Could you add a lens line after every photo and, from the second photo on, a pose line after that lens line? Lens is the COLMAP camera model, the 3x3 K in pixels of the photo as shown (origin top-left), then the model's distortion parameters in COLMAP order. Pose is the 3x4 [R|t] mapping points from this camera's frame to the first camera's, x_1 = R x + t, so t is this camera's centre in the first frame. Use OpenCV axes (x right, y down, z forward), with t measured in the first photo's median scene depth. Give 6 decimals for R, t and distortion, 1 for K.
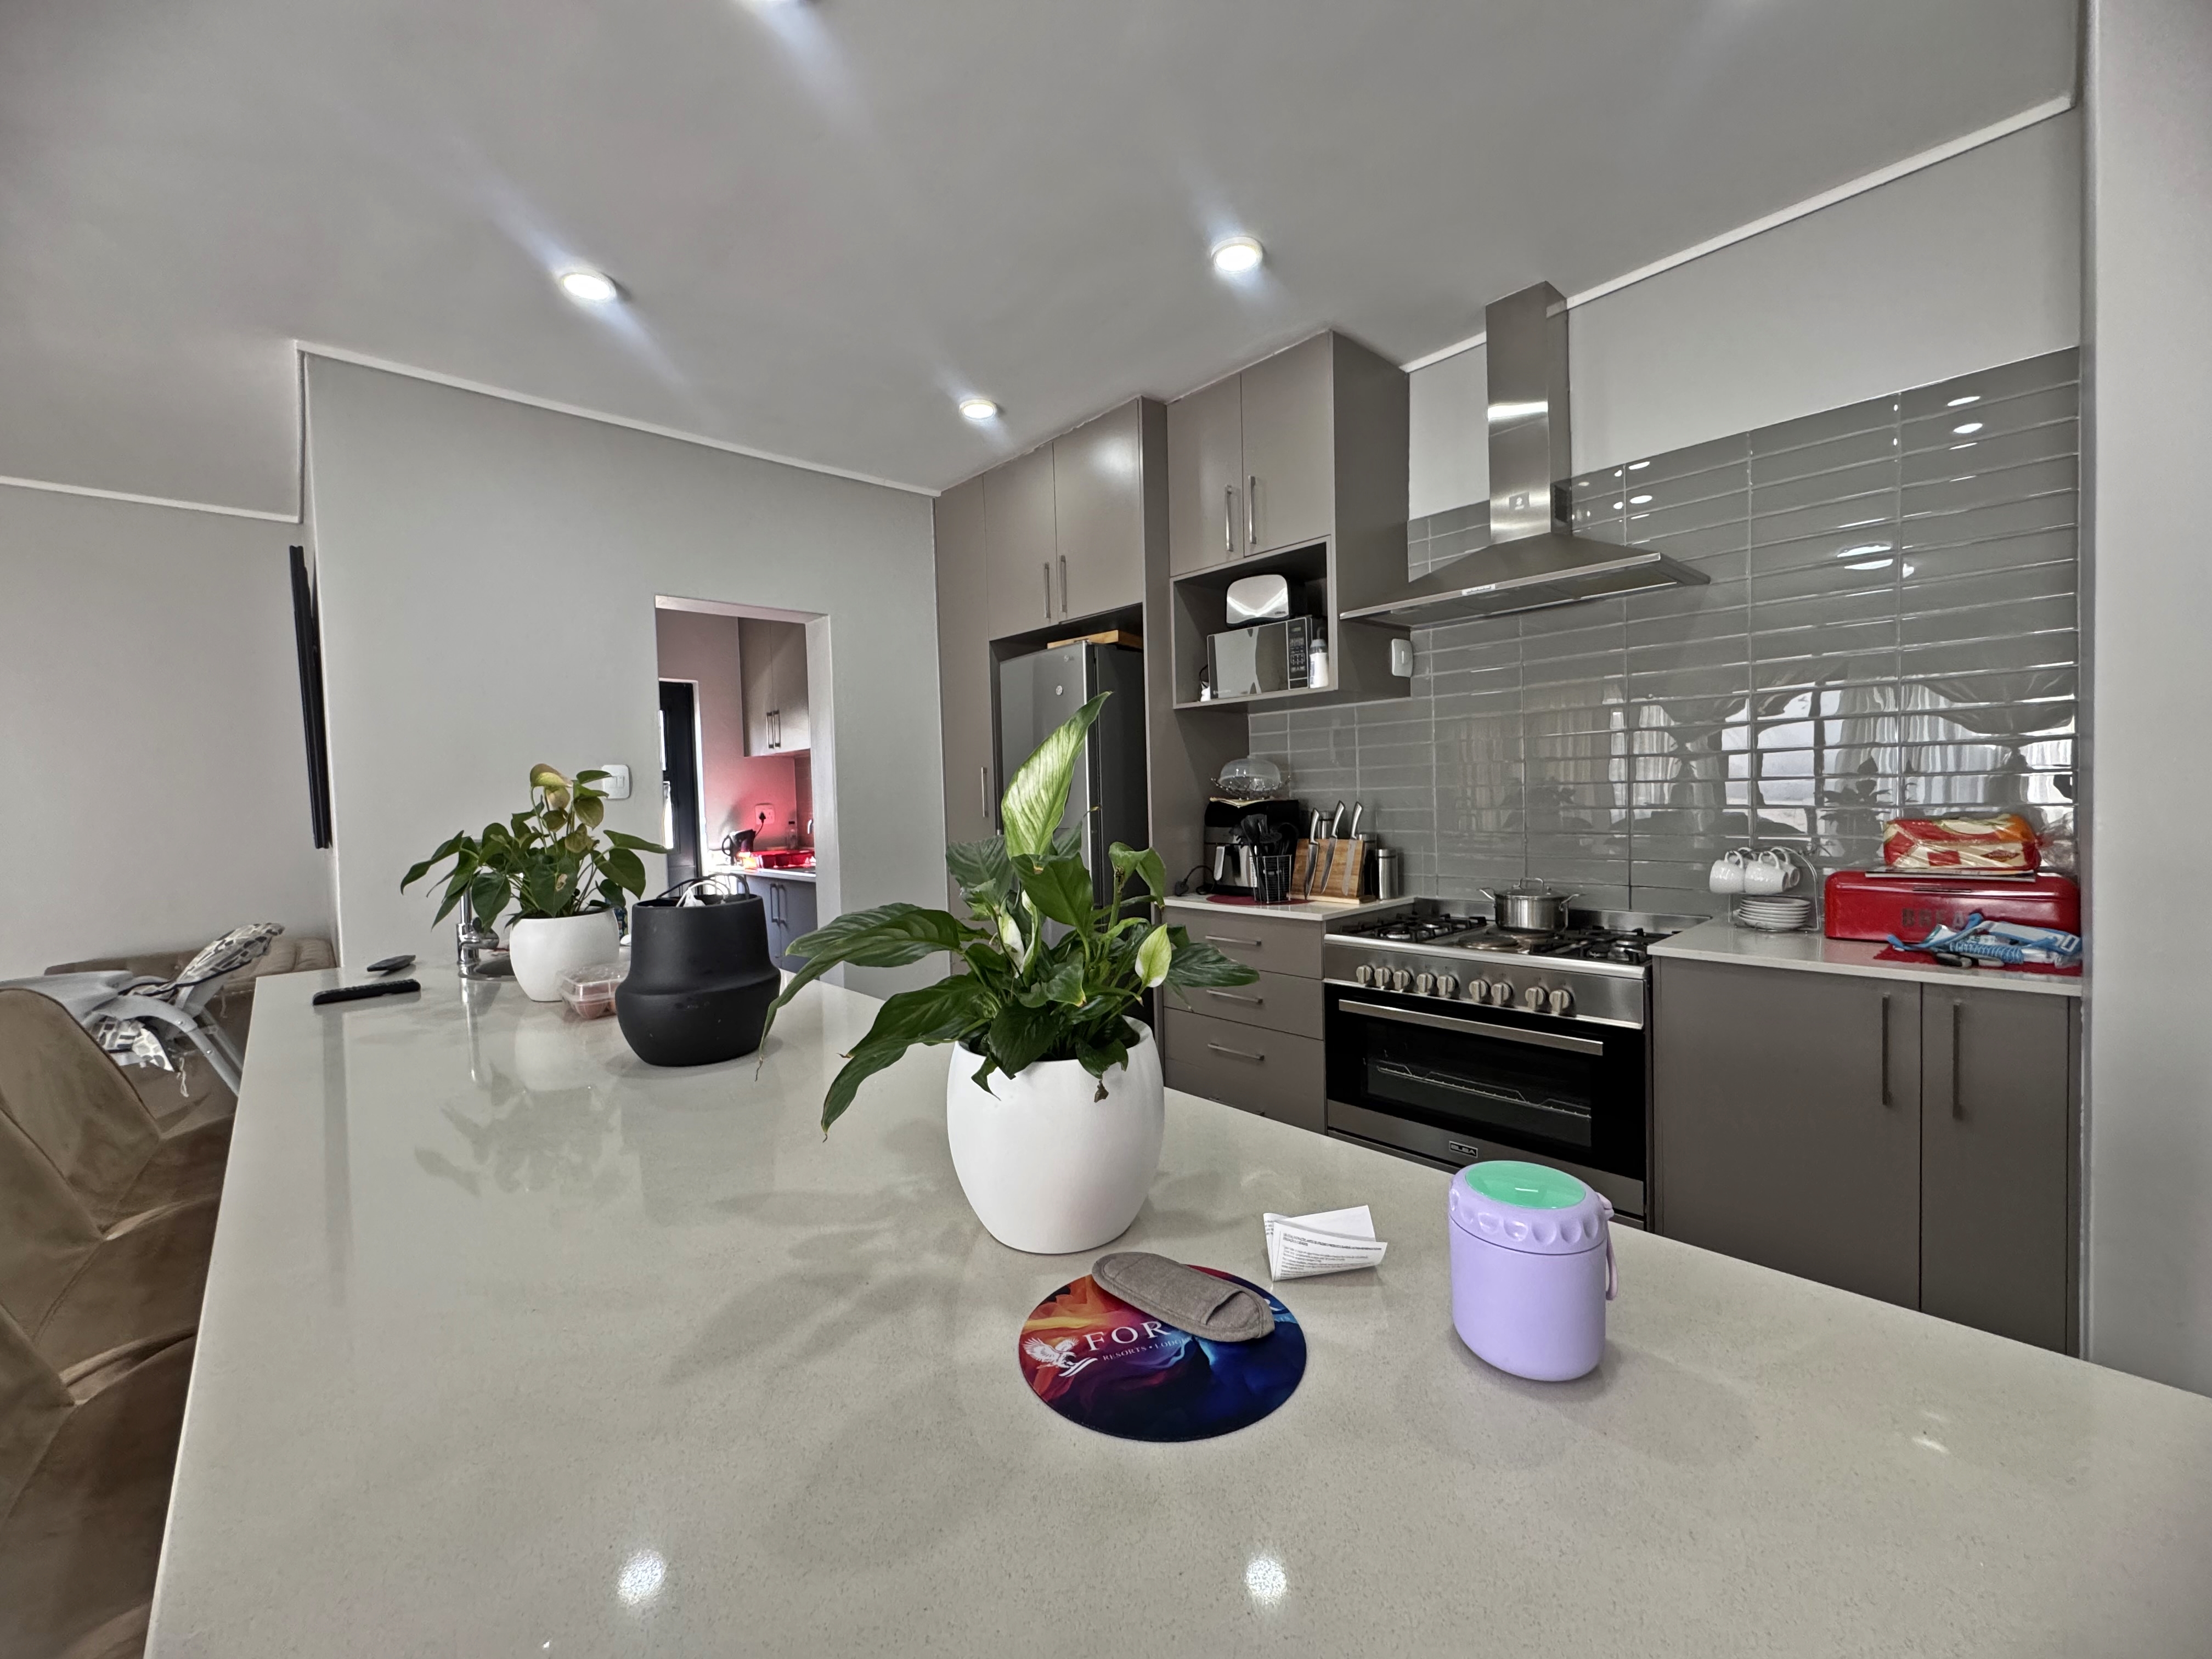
lens RADIAL K [[882.7, 0, 1102.3], [0, 882.7, 835.2], [0, 0, 1]] dist [-0.002328, 0.000253]
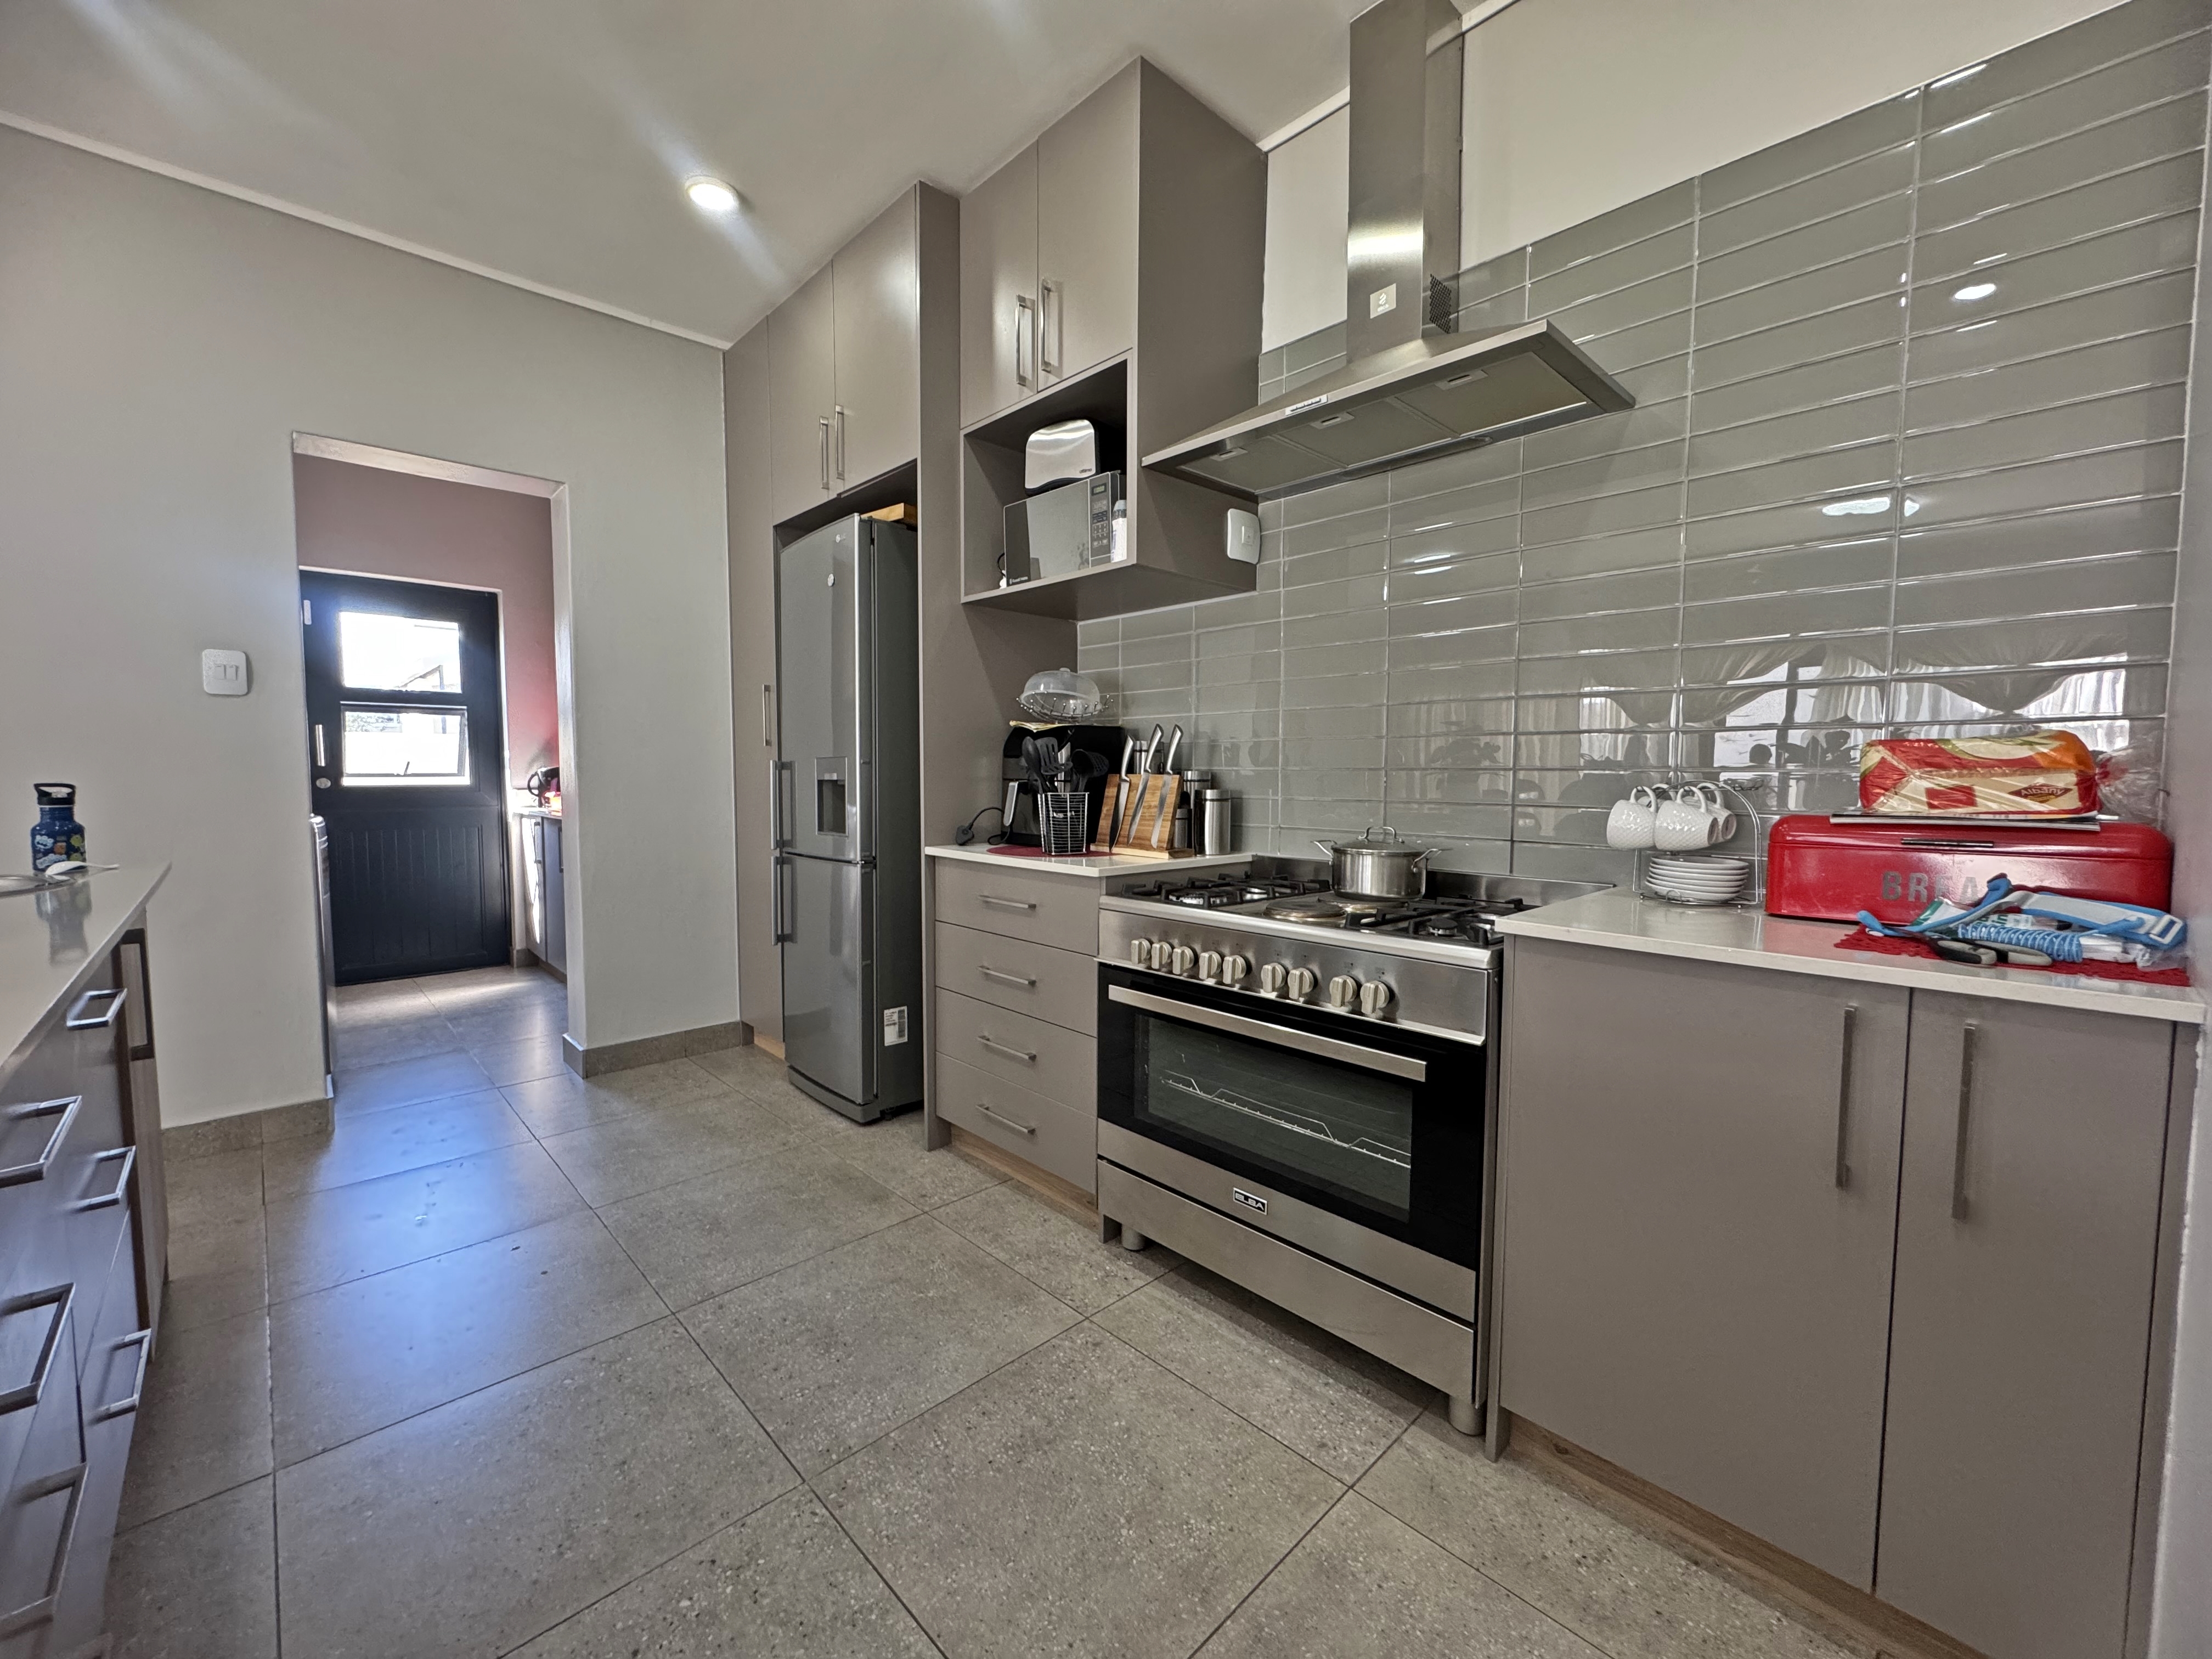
lens RADIAL K [[882.7, 0, 1099.7], [0, 882.7, 834.9], [0, 0, 1]] dist [-0.002328, 0.000253]
pose [[0.999399, 0.030128, 0.017165, 0.213850], [-0.030617, 0.999111, 0.028964, 0.036630], [-0.016277, -0.029472, 0.999433, 0.242094]]
